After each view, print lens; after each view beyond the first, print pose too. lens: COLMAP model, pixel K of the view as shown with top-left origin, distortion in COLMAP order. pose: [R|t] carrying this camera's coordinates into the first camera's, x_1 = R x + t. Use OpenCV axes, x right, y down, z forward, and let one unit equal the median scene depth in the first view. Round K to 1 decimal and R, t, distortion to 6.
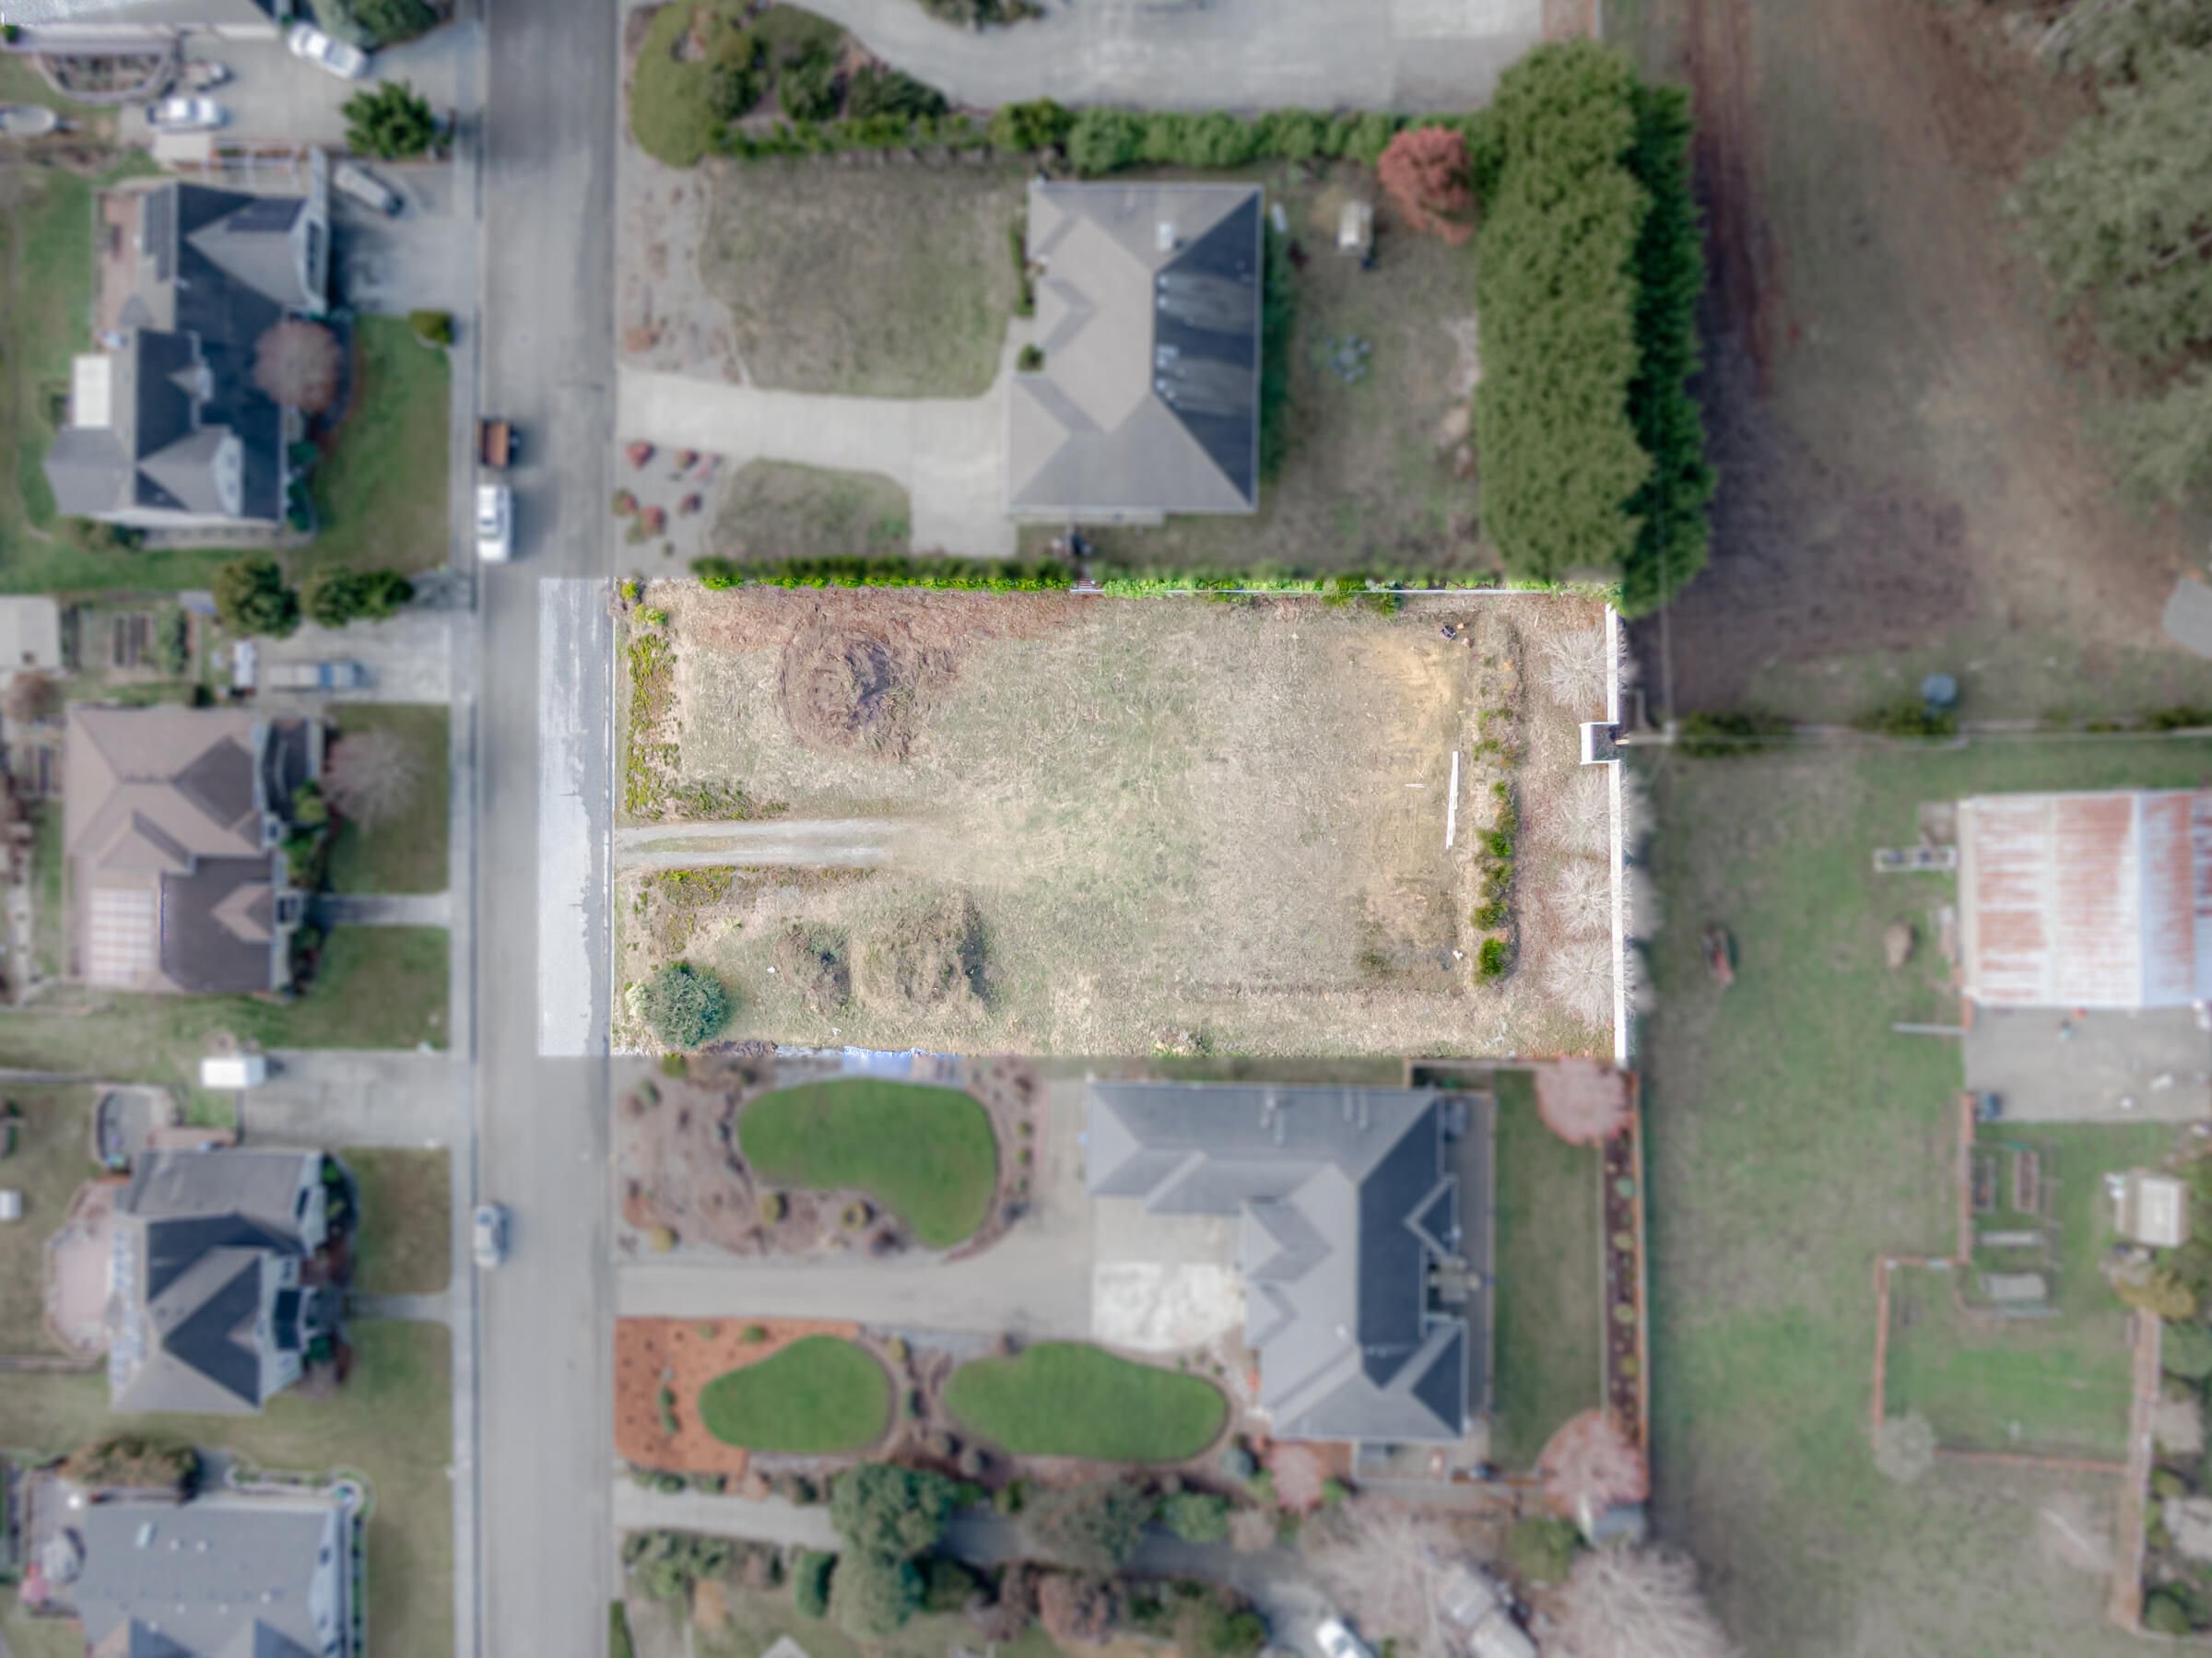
lens RADIAL K [[1583.8, 0, 1101.7], [0, 1583.8, 820.9], [0, 0, 1]] dist [0.062121, -0.098898]
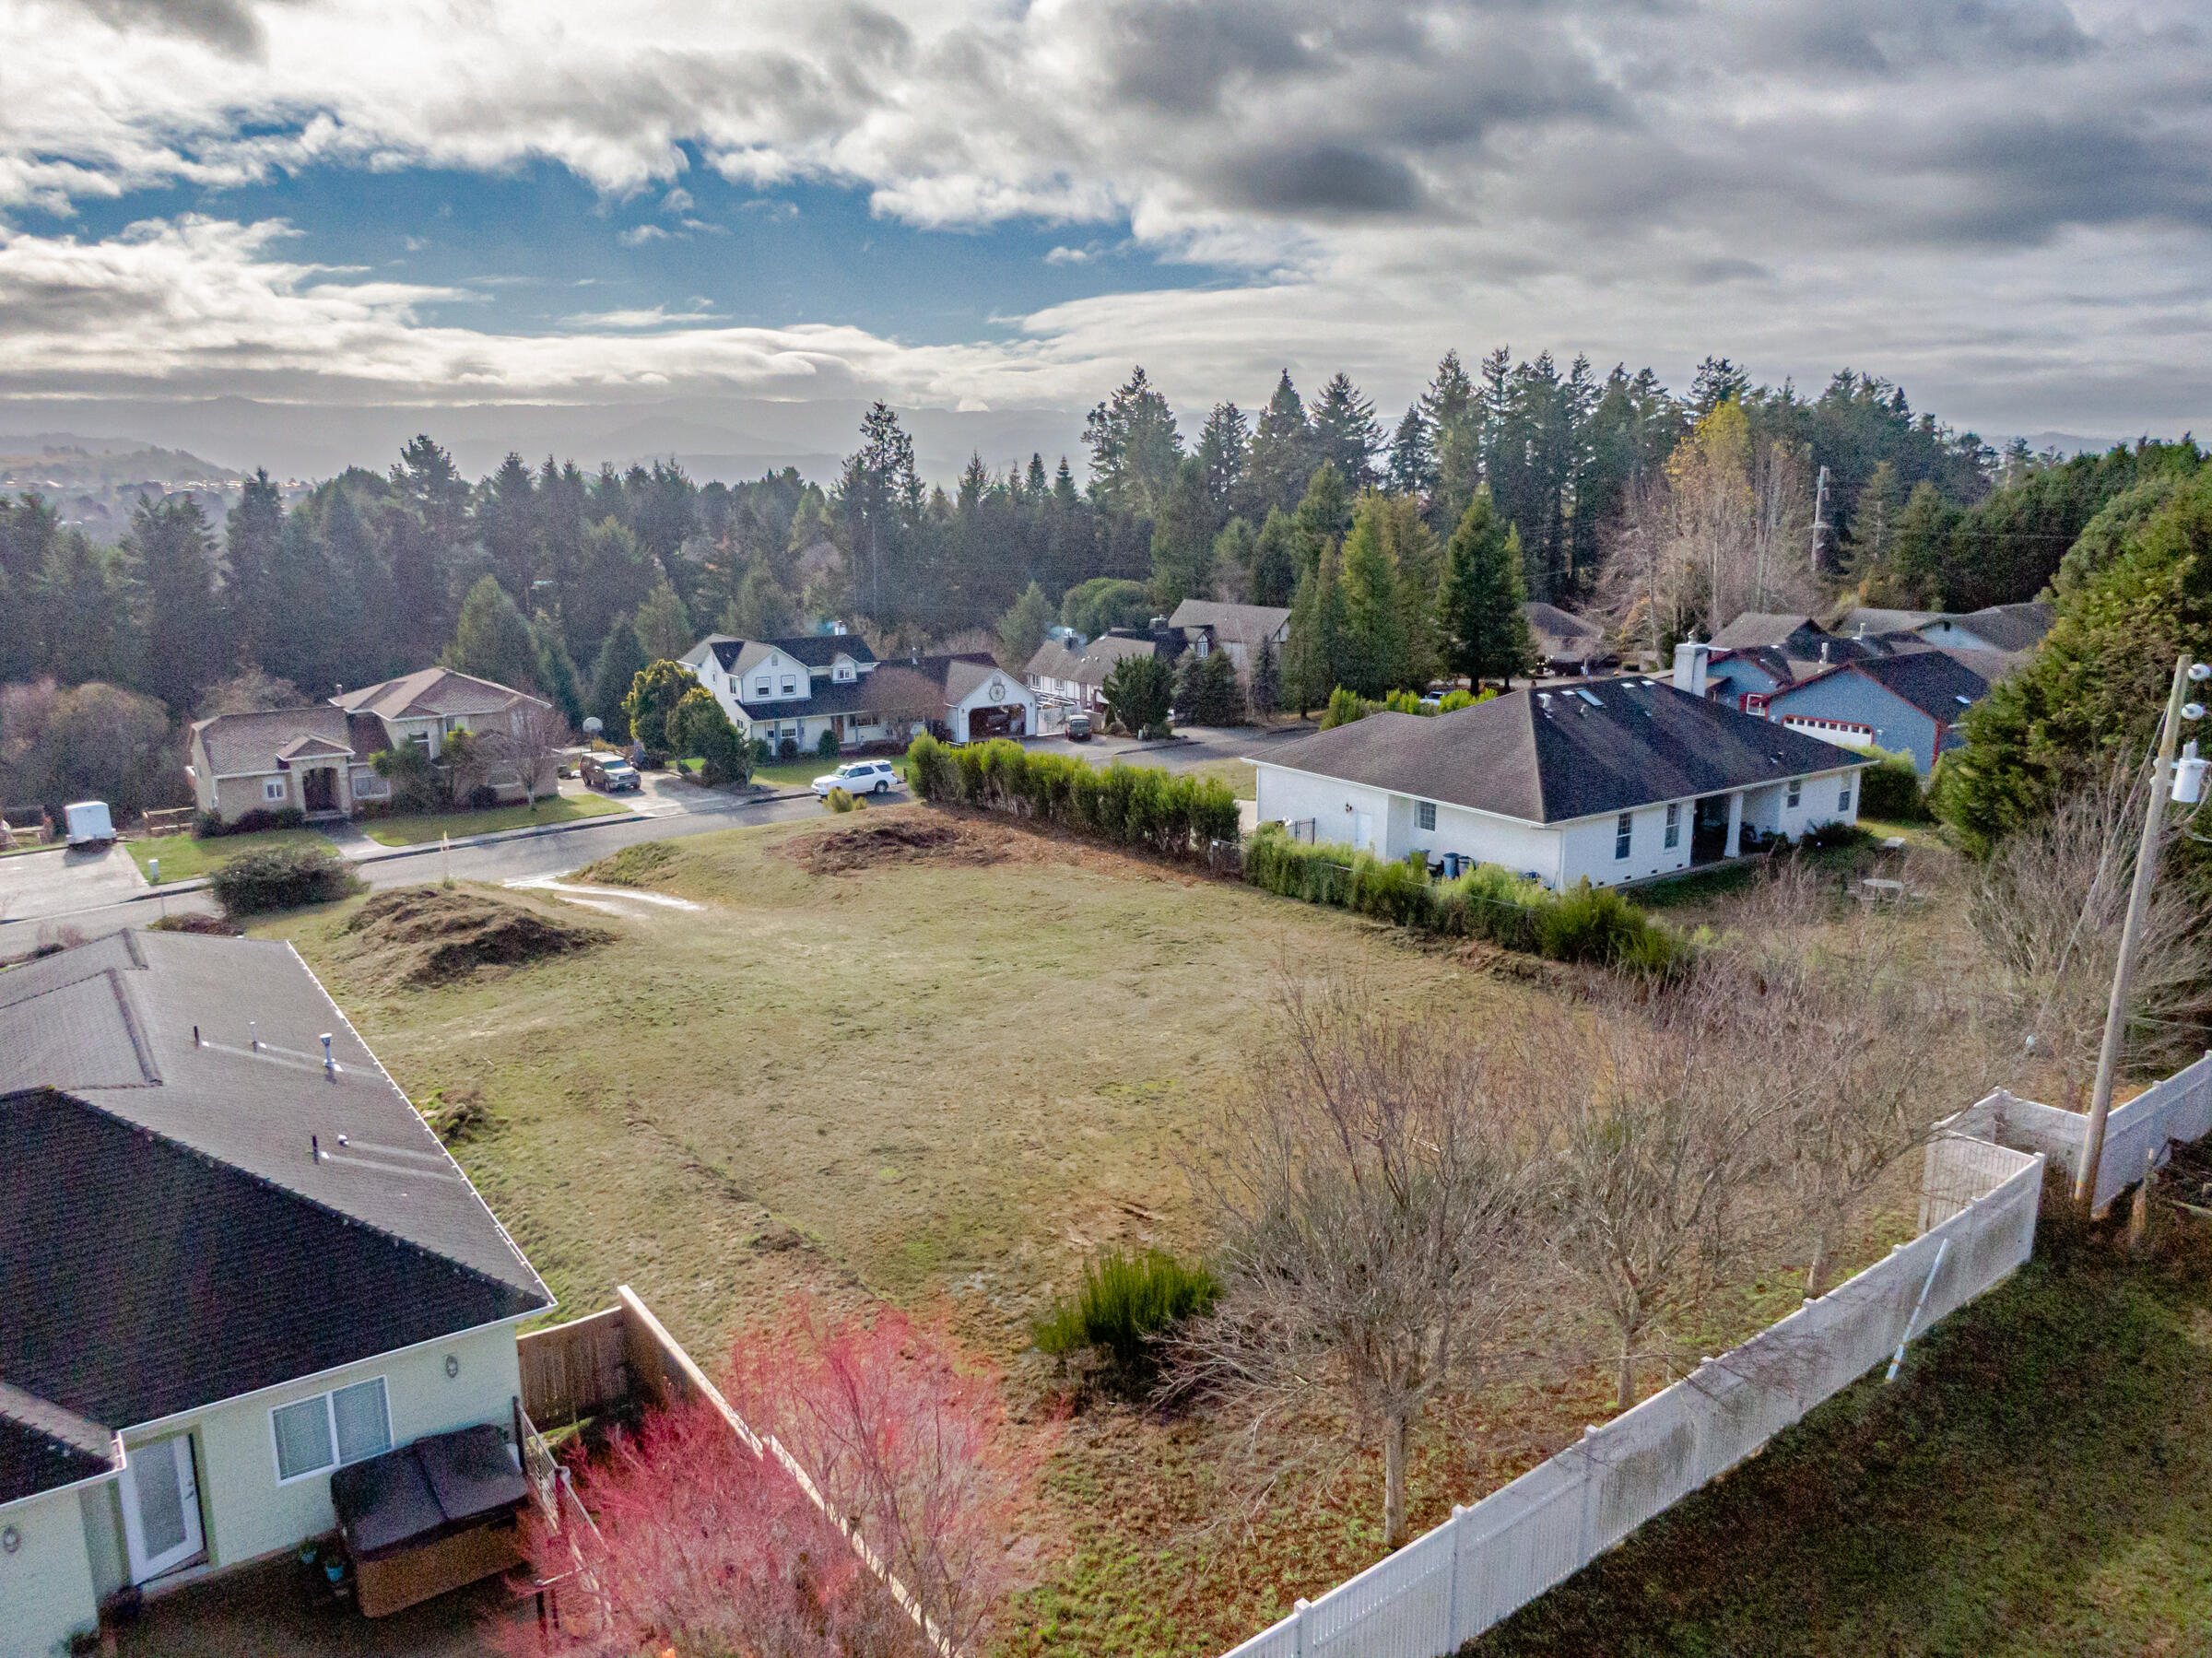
lens RADIAL K [[1585.1, 0, 1104.6], [0, 1585.1, 822.9], [0, 0, 1]] dist [0.051722, -0.070627]
pose [[0.591585, 0.195954, -0.782067, 0.406692], [-0.806119, 0.126763, -0.578017, 0.220120], [-0.014128, 0.972385, 0.232953, 0.844808]]
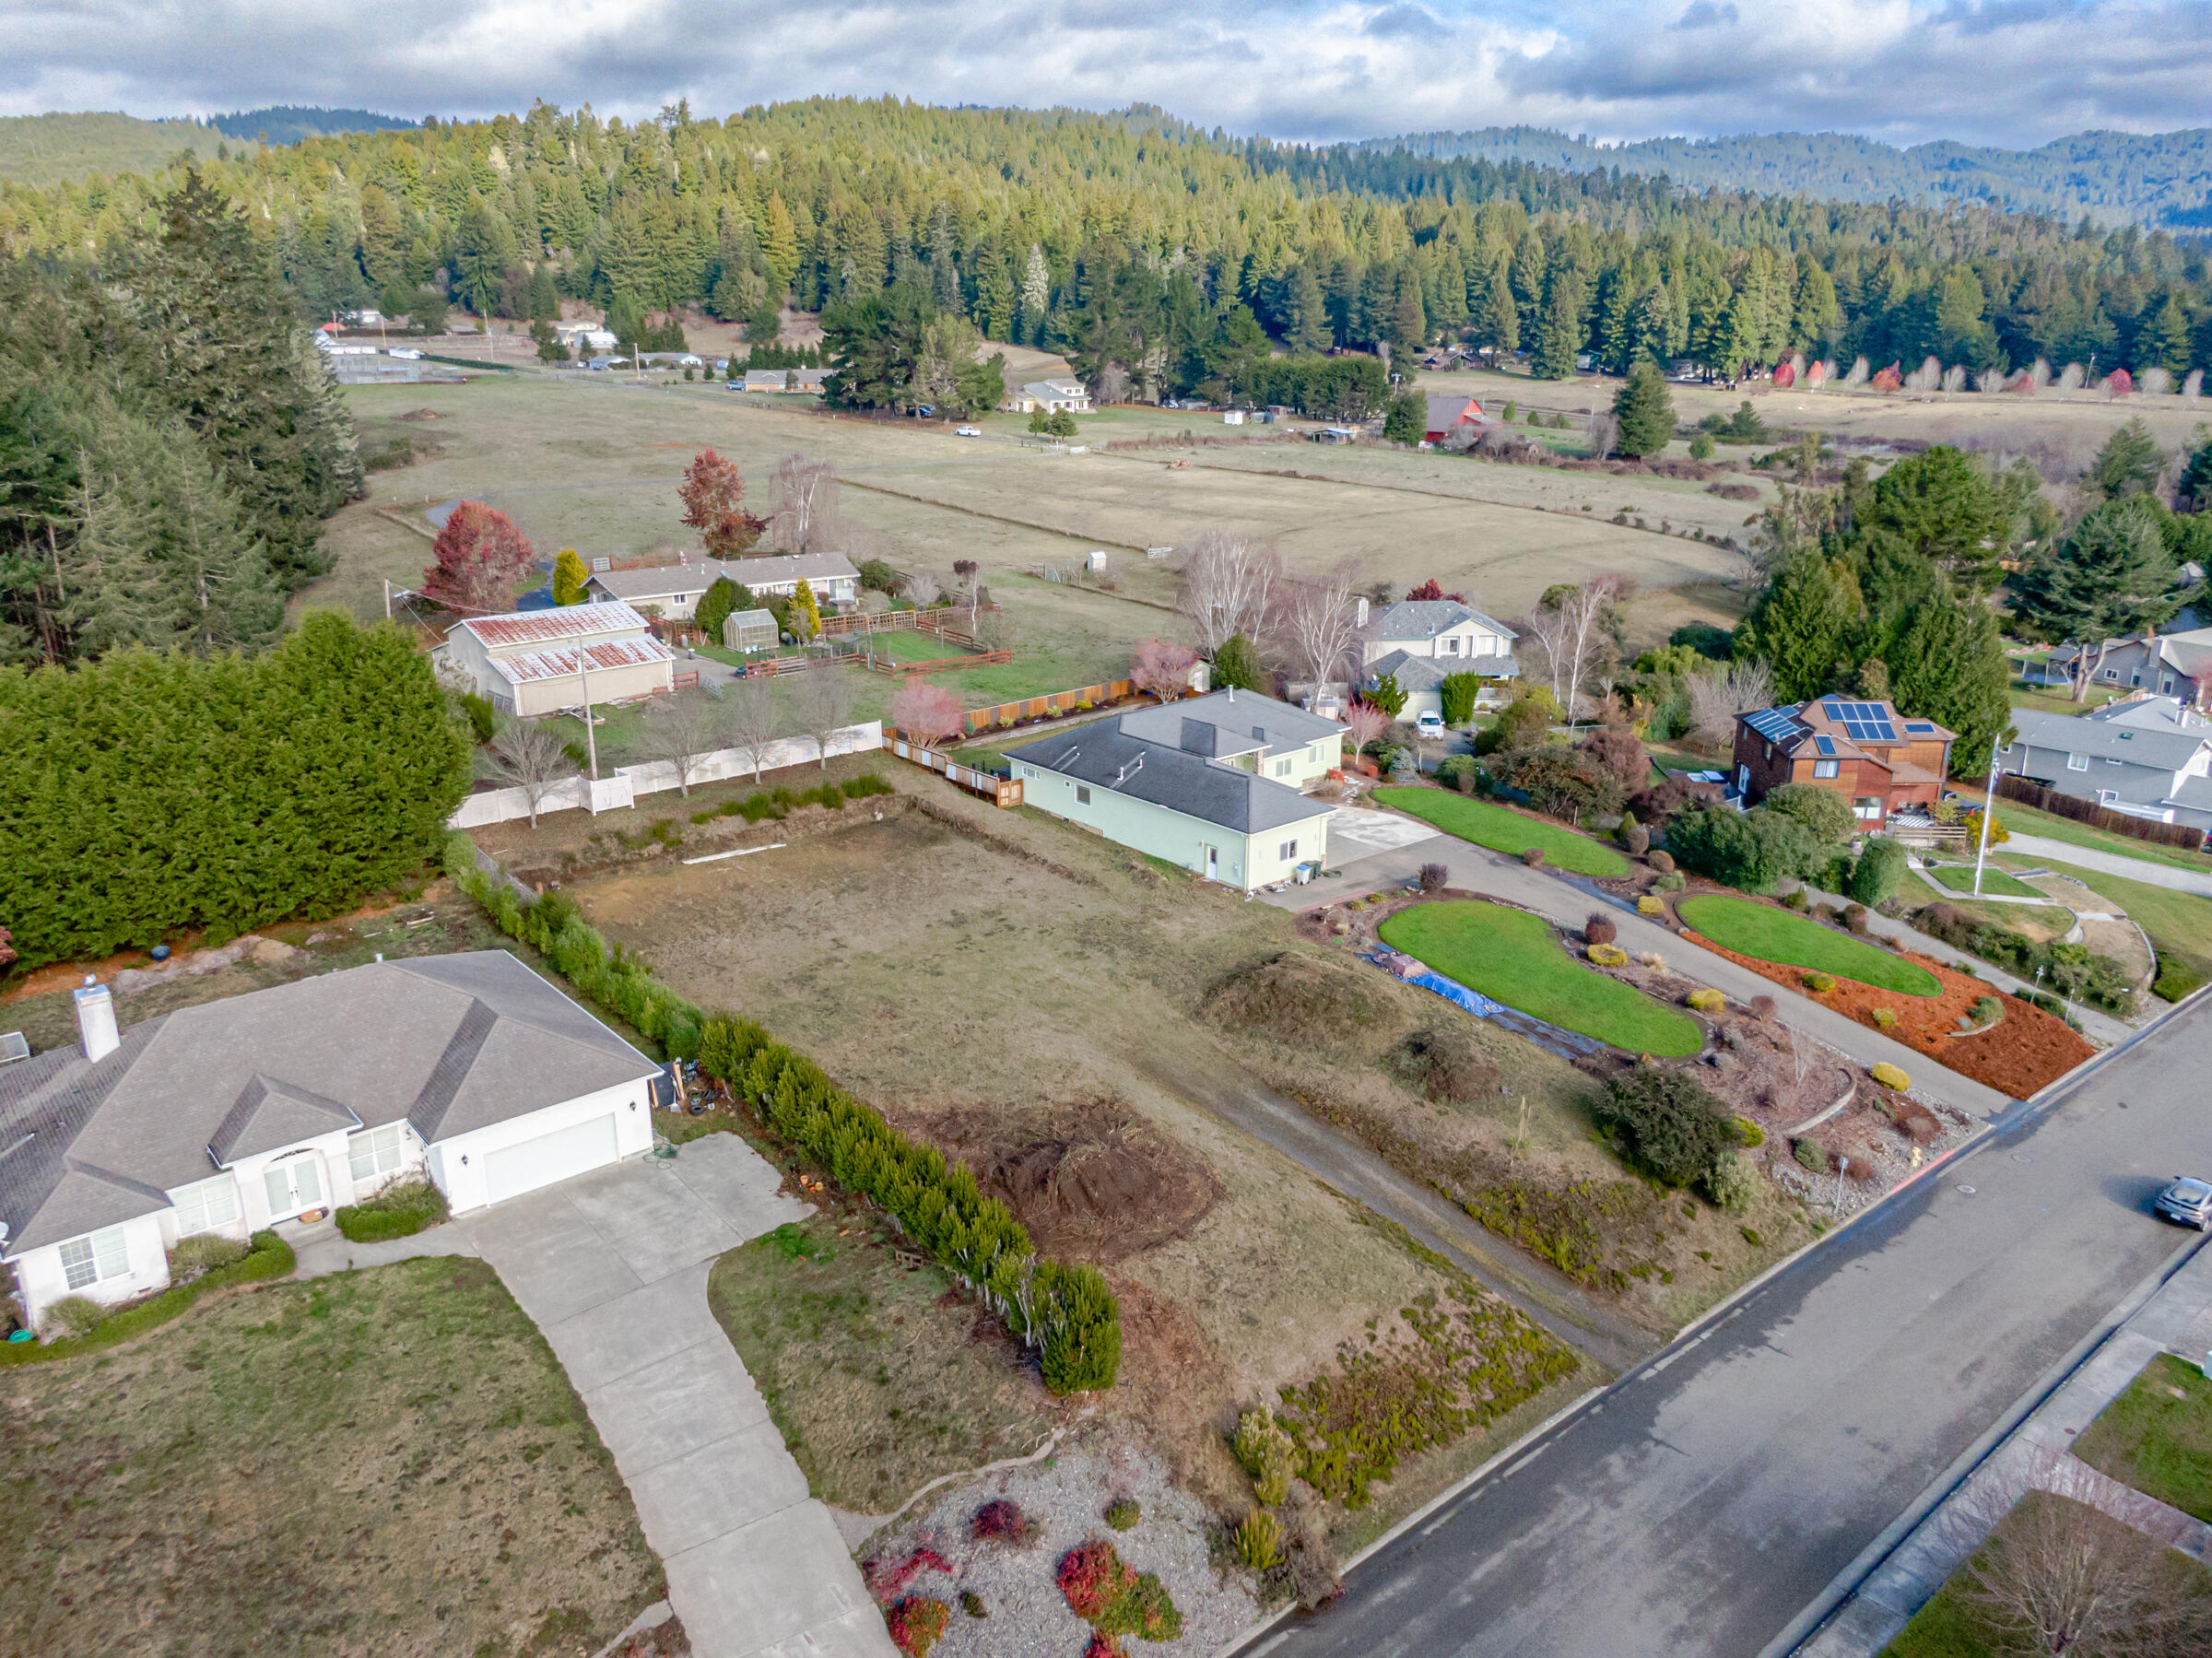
lens RADIAL K [[1583.8, 0, 1101.7], [0, 1583.8, 820.9], [0, 0, 1]] dist [0.062121, -0.098898]
pose [[-0.659782, -0.198055, 0.724888, -0.547175], [0.751139, -0.201921, 0.628505, -0.408261], [0.021891, 0.959167, 0.281991, 0.727493]]
